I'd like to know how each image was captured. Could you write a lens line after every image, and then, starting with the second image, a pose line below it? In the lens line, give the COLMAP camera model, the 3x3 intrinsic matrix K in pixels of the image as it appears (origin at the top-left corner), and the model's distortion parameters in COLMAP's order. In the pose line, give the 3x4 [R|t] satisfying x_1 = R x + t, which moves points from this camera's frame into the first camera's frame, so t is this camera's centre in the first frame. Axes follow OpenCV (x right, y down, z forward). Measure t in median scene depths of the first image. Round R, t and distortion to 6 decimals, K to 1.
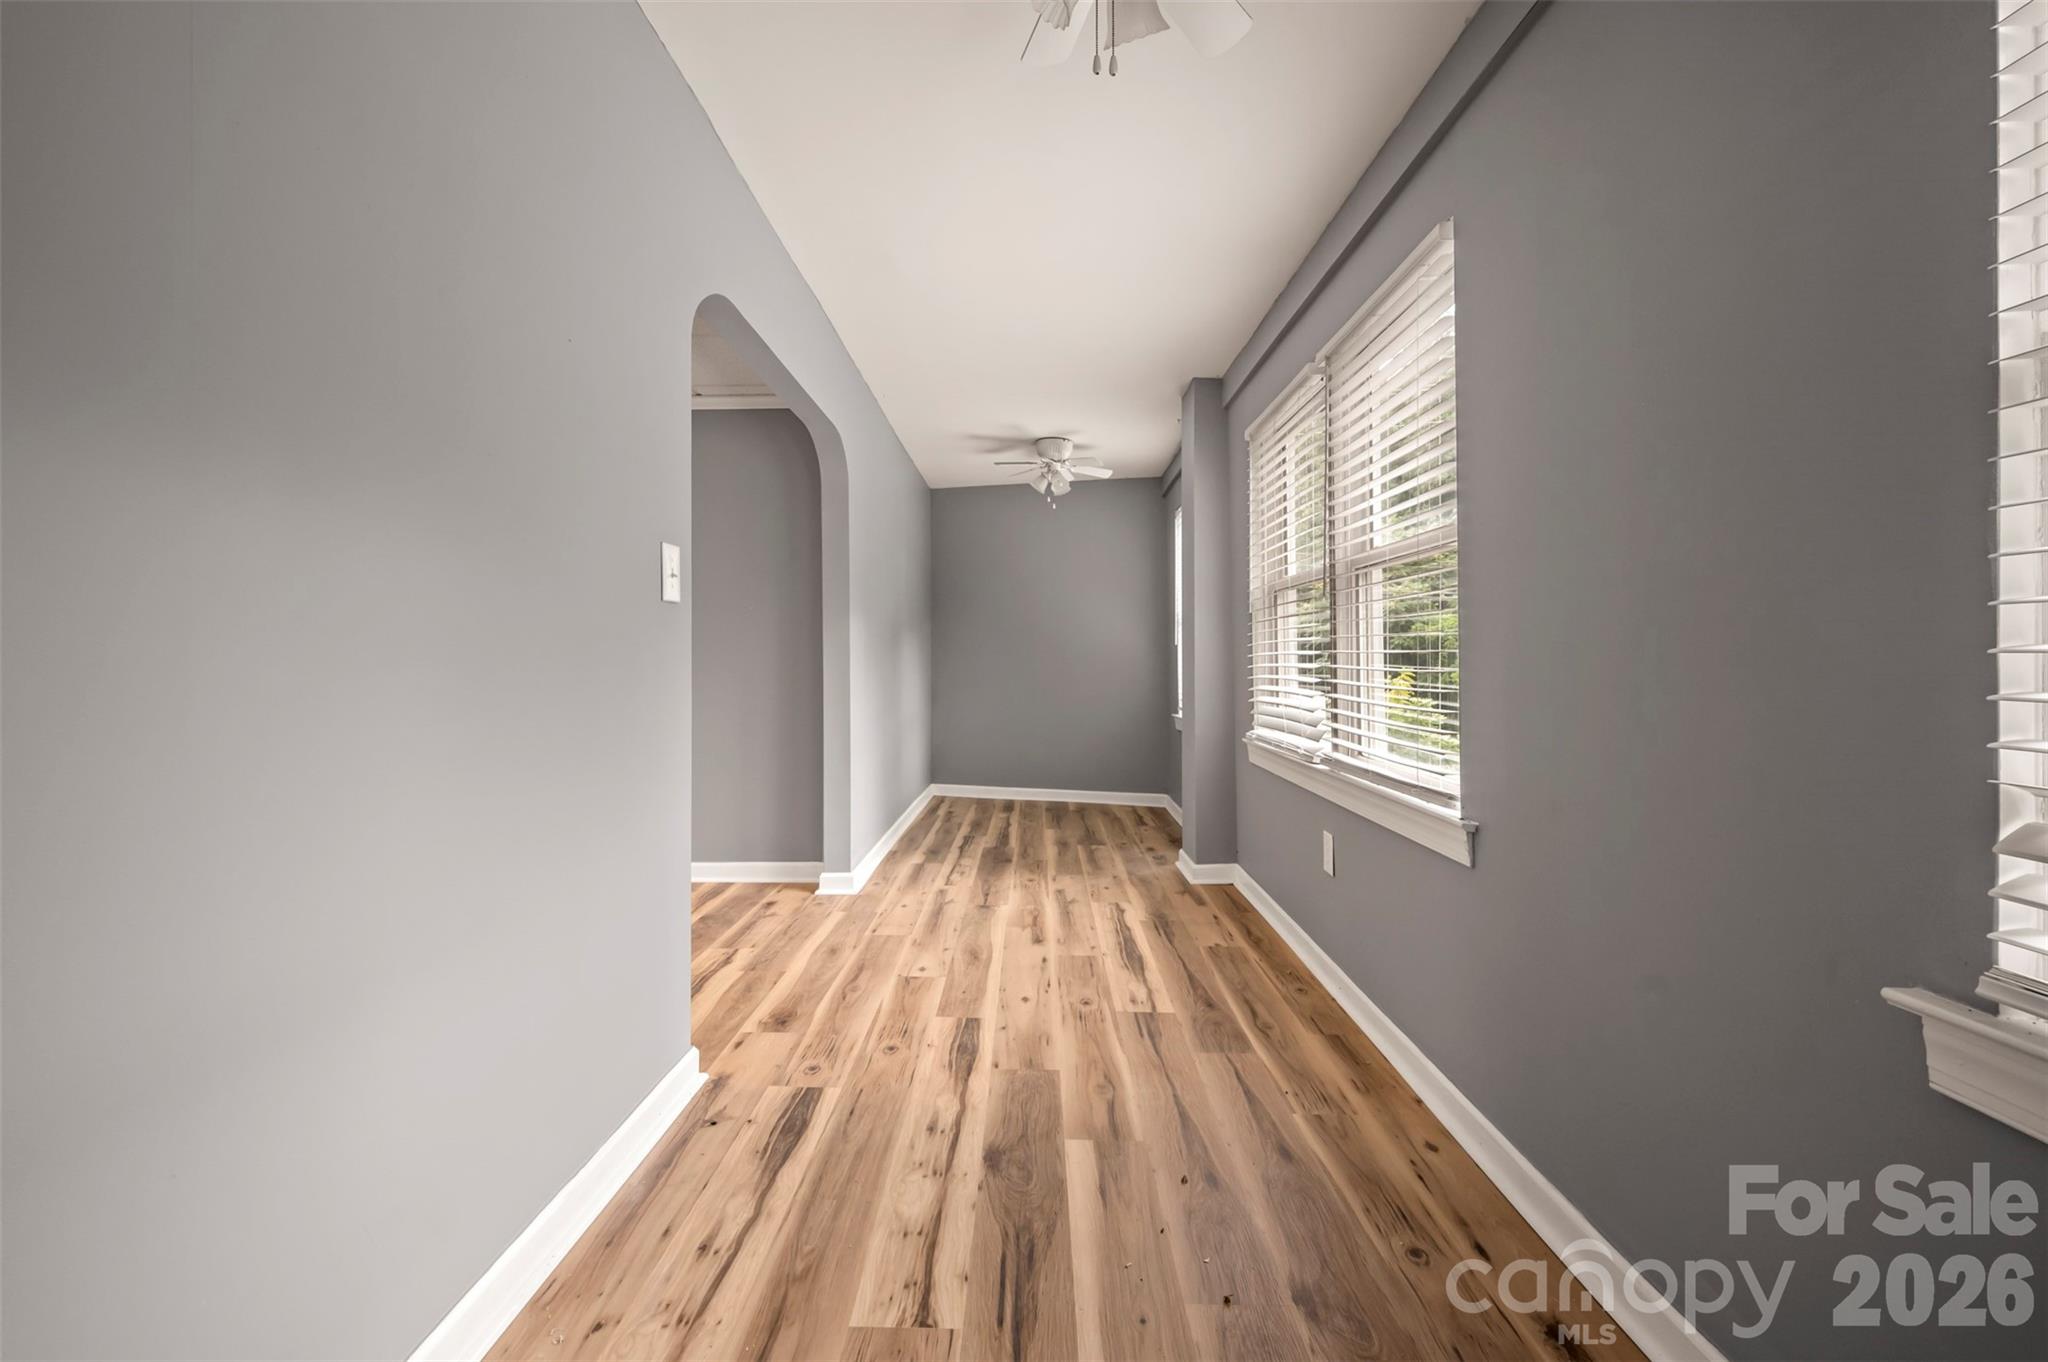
lens RADIAL K [[895.6, 0, 1045.5], [0, 895.6, 673.7], [0, 0, 1]] dist [-0.001373, -0.000259]
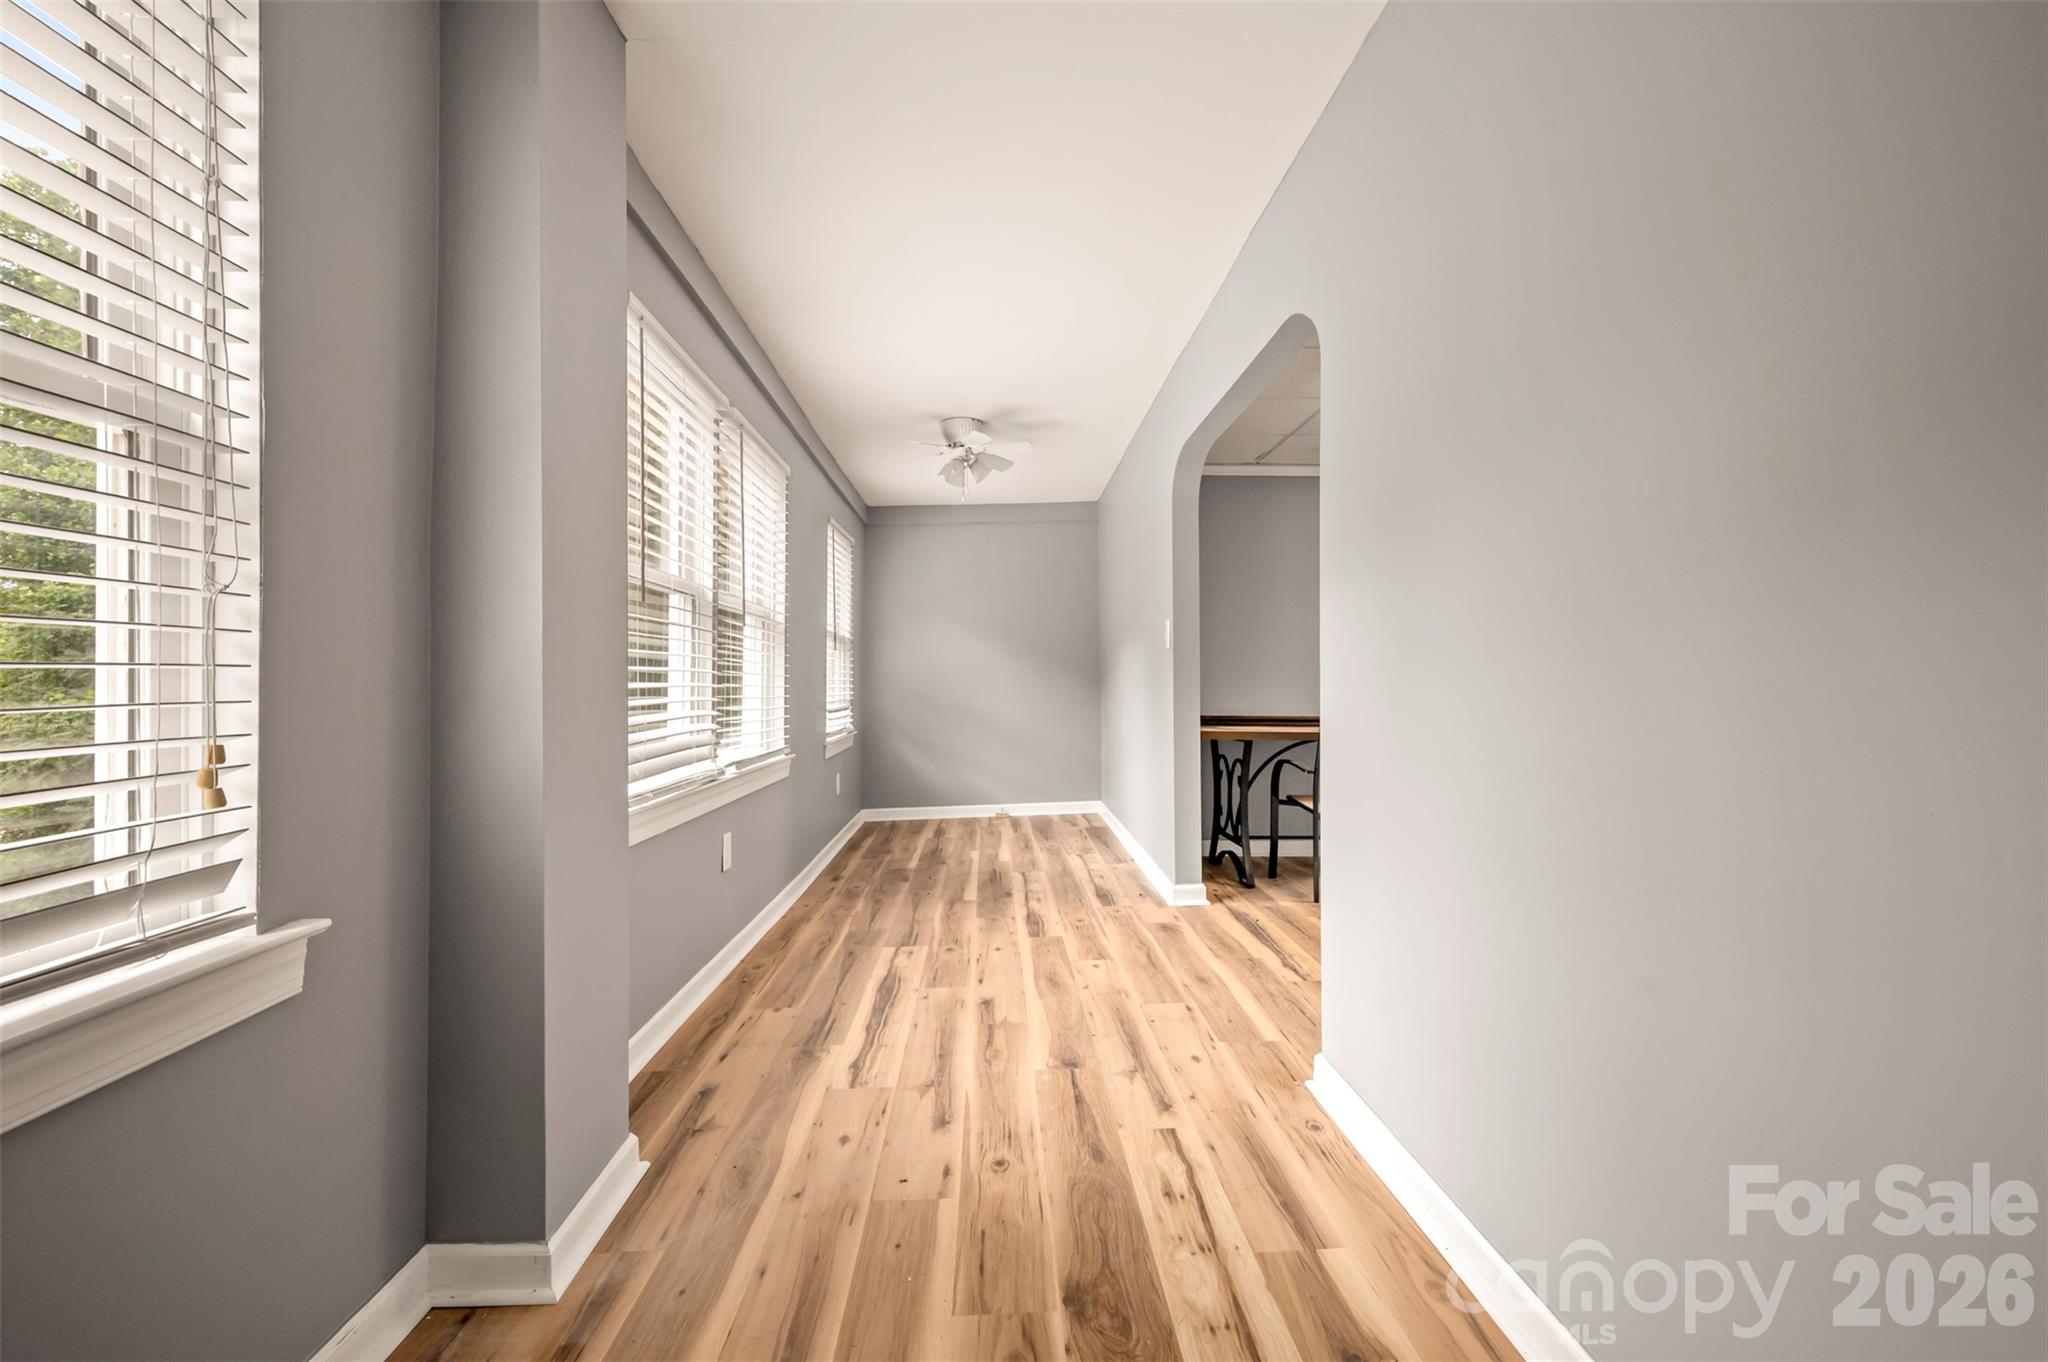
lens RADIAL K [[895.6, 0, 1045.5], [0, 895.6, 673.7], [0, 0, 1]] dist [-0.001373, -0.000259]
pose [[-0.998684, 0.007890, -0.050668, -0.027803], [0.007674, 0.999961, 0.004453, -0.024750], [0.050701, 0.004058, -0.998706, 2.191829]]
